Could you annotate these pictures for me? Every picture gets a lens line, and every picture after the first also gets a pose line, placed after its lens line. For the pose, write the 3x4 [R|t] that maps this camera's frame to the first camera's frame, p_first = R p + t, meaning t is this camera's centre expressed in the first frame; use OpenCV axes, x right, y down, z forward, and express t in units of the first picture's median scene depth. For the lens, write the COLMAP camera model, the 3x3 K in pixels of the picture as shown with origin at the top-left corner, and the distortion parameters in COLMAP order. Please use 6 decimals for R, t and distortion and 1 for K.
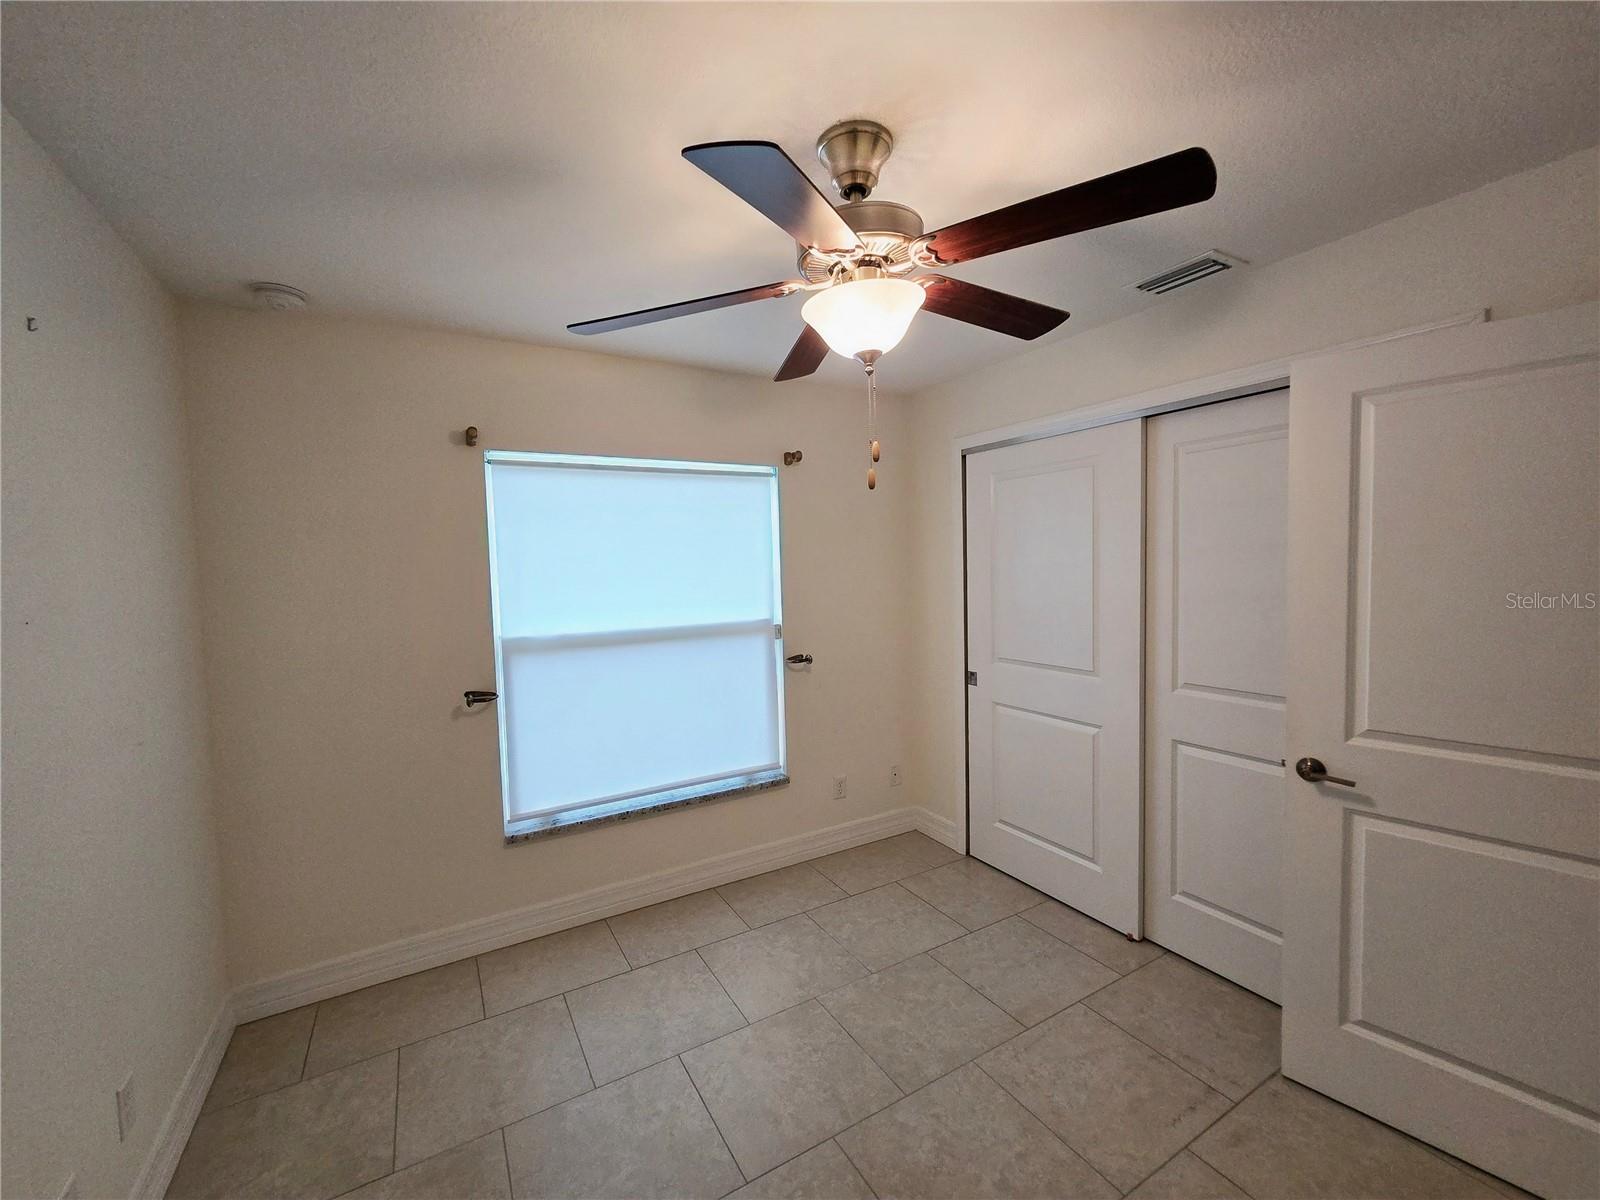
lens RADIAL K [[657.3, 0, 806.2], [0, 657.3, 597.0], [0, 0, 1]] dist [-0.001218, -0.000141]
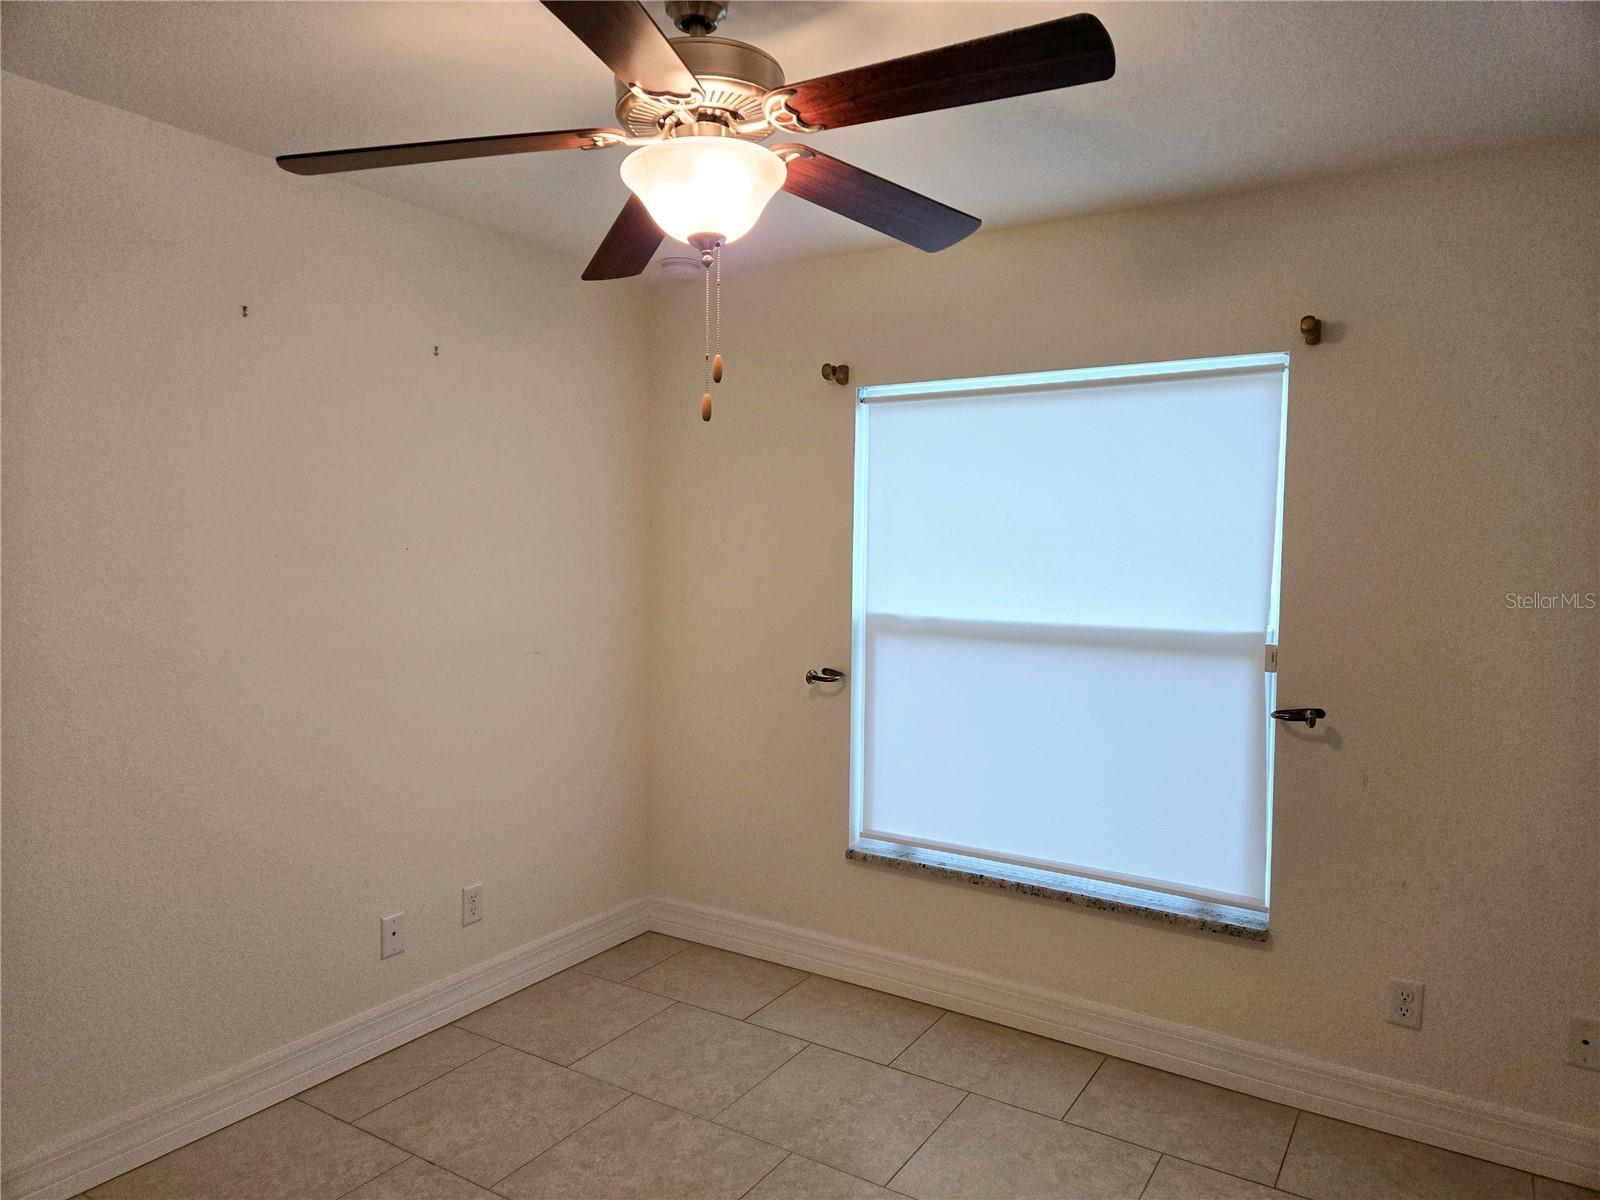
lens RADIAL K [[1061.9, 0, 799.5], [0, 1061.9, 585.1], [0, 0, 1]] dist [0.025743, 0.000149]
pose [[0.457107, 0.069809, -0.886668, 0.655483], [-0.070645, 0.996615, 0.042046, -0.019678], [0.886602, 0.043419, 0.460491, 0.295227]]
